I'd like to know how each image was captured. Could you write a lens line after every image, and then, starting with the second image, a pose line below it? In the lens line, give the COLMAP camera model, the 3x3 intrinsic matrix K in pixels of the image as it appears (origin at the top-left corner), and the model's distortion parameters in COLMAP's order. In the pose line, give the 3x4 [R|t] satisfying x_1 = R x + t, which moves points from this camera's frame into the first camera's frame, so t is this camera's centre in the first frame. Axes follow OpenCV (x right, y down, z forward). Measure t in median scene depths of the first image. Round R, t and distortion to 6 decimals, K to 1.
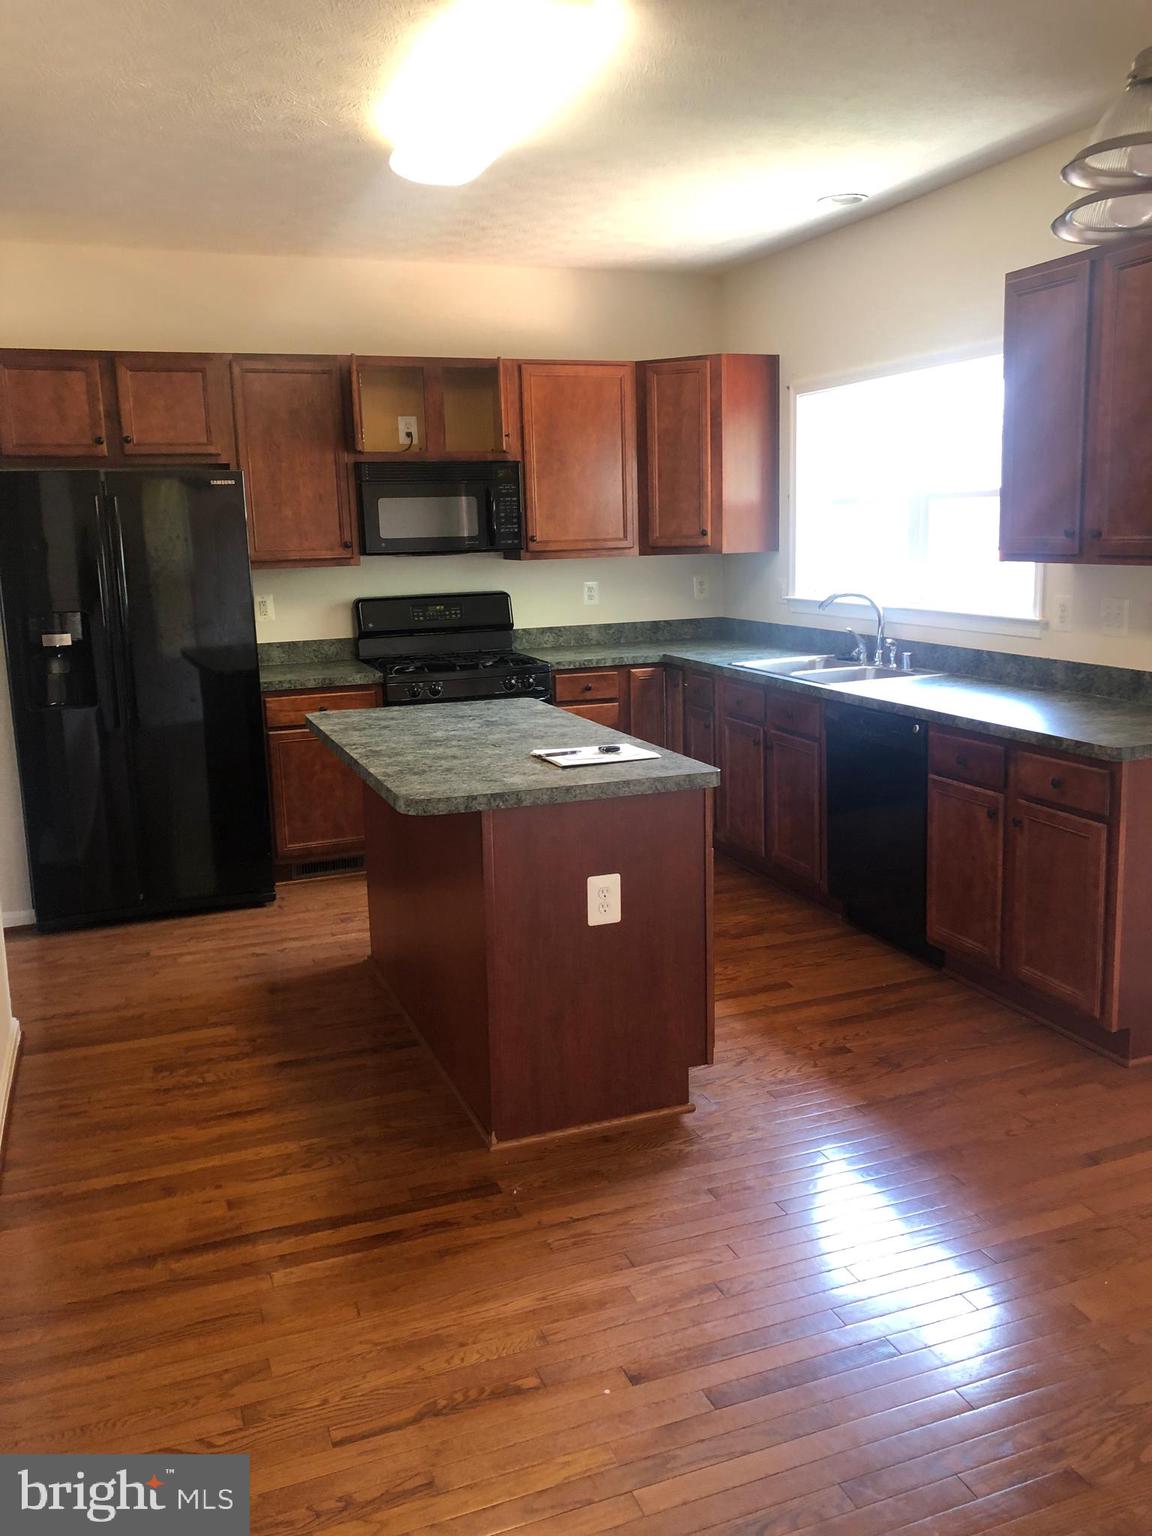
lens RADIAL K [[1271.2, 0, 582.8], [0, 1271.2, 765.0], [0, 0, 1]] dist [0.006383, 0.021855]
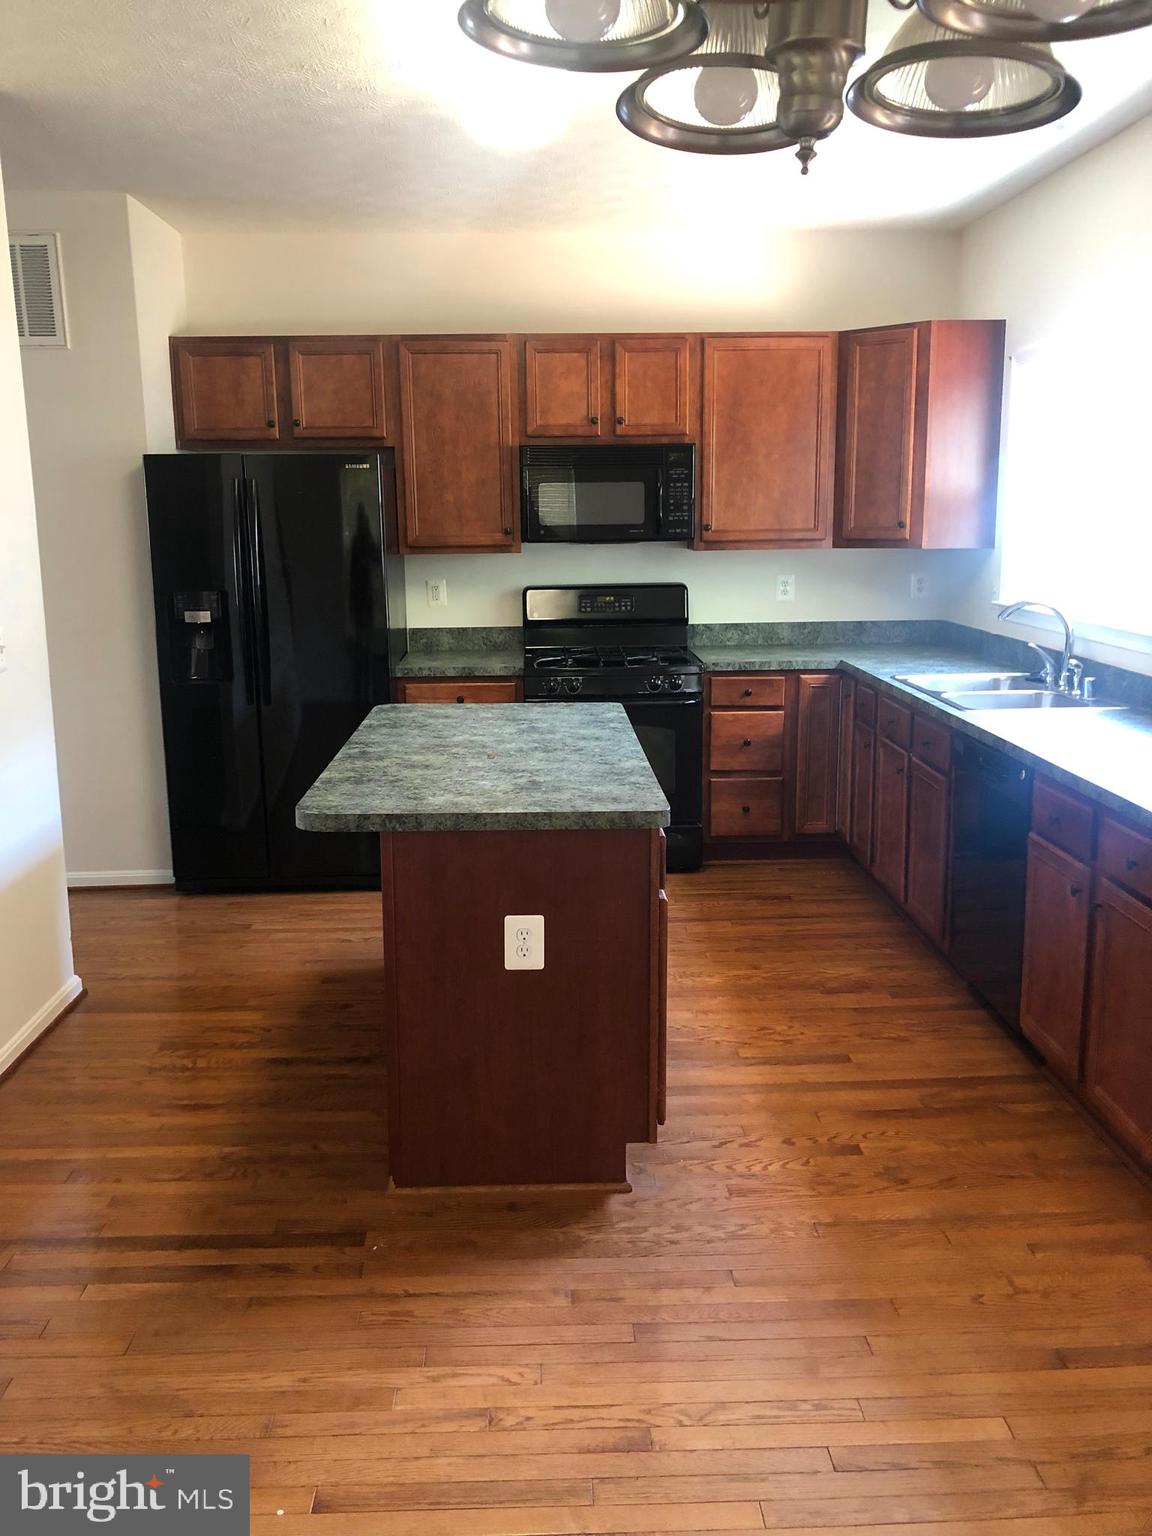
lens RADIAL K [[1271.2, 0, 577.4], [0, 1271.2, 762.8], [0, 0, 1]] dist [0.006383, 0.021855]
pose [[0.942481, 0.082956, -0.323804, 0.227873], [-0.077541, 0.996549, 0.029612, -0.033841], [0.325143, -0.002800, 0.945661, 0.115023]]
